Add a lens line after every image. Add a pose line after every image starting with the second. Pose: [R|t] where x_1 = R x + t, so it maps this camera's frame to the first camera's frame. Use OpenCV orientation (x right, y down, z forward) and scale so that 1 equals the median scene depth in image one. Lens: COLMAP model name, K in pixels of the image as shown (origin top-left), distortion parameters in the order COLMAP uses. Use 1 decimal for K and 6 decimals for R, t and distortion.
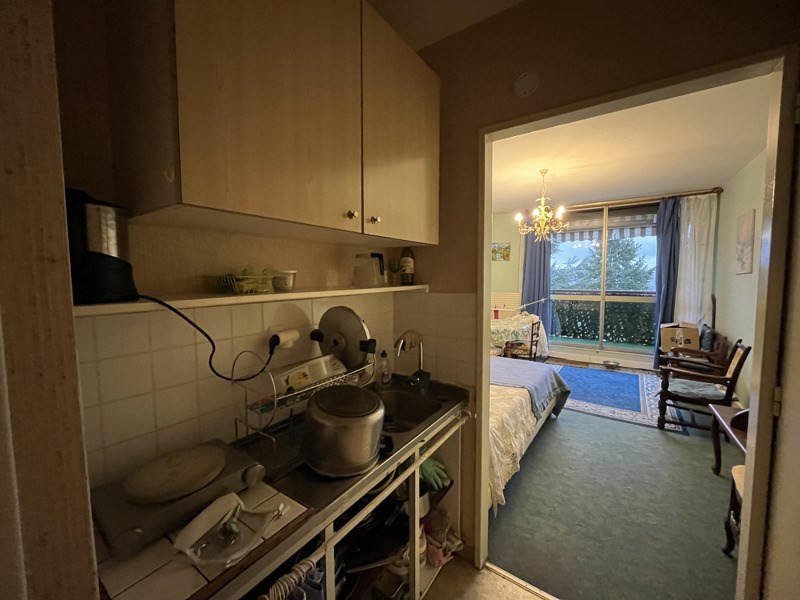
lens RADIAL K [[323.2, 0, 399.1], [0, 323.2, 296.4], [0, 0, 1]] dist [-0.002262, -0.000171]
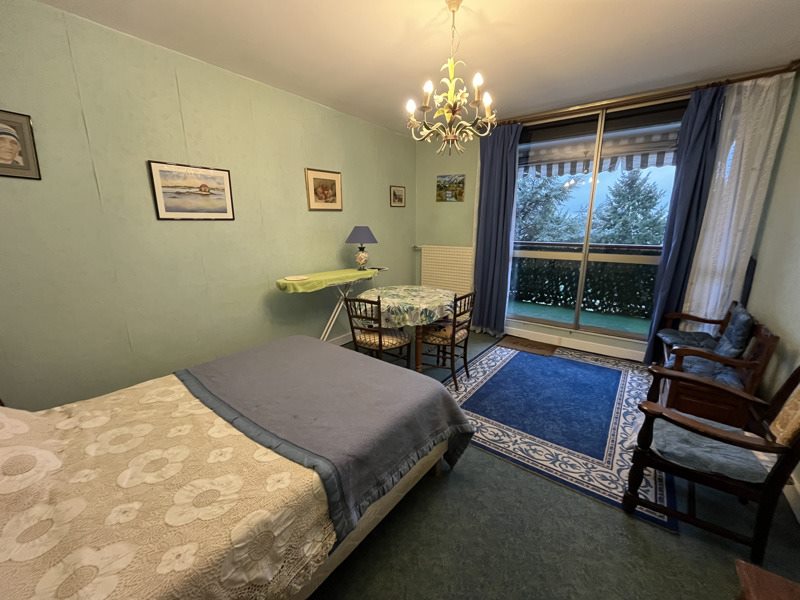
lens RADIAL K [[323.2, 0, 399.1], [0, 323.2, 296.4], [0, 0, 1]] dist [-0.002262, -0.000171]
pose [[0.999526, 0.012225, -0.028260, 0.276823], [-0.007760, 0.988193, 0.153018, -0.013429], [0.029797, -0.152727, 0.987819, 0.321435]]
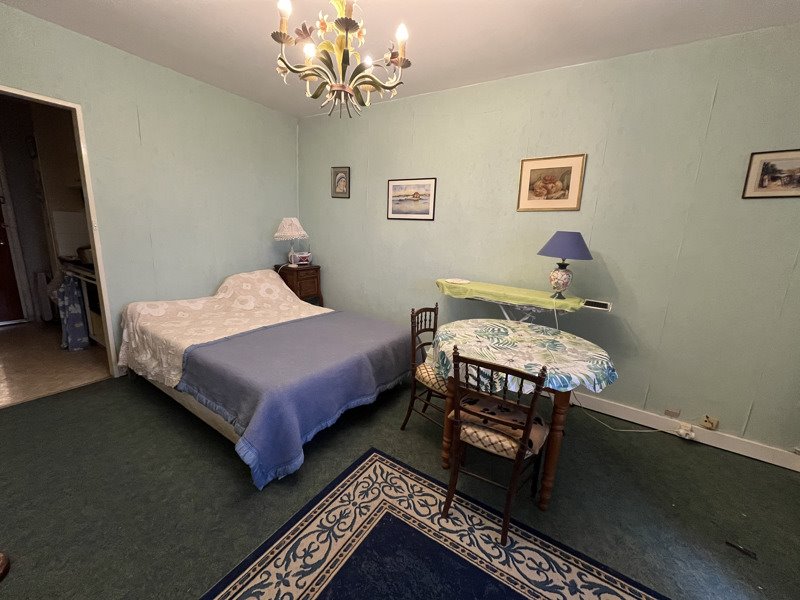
lens RADIAL K [[323.2, 0, 399.1], [0, 323.2, 296.4], [0, 0, 1]] dist [-0.002262, -0.000171]
pose [[0.044089, 0.216603, -0.975264, 0.630298], [-0.113870, 0.970940, 0.210495, -0.036350], [0.992517, 0.101773, 0.067473, 0.780357]]
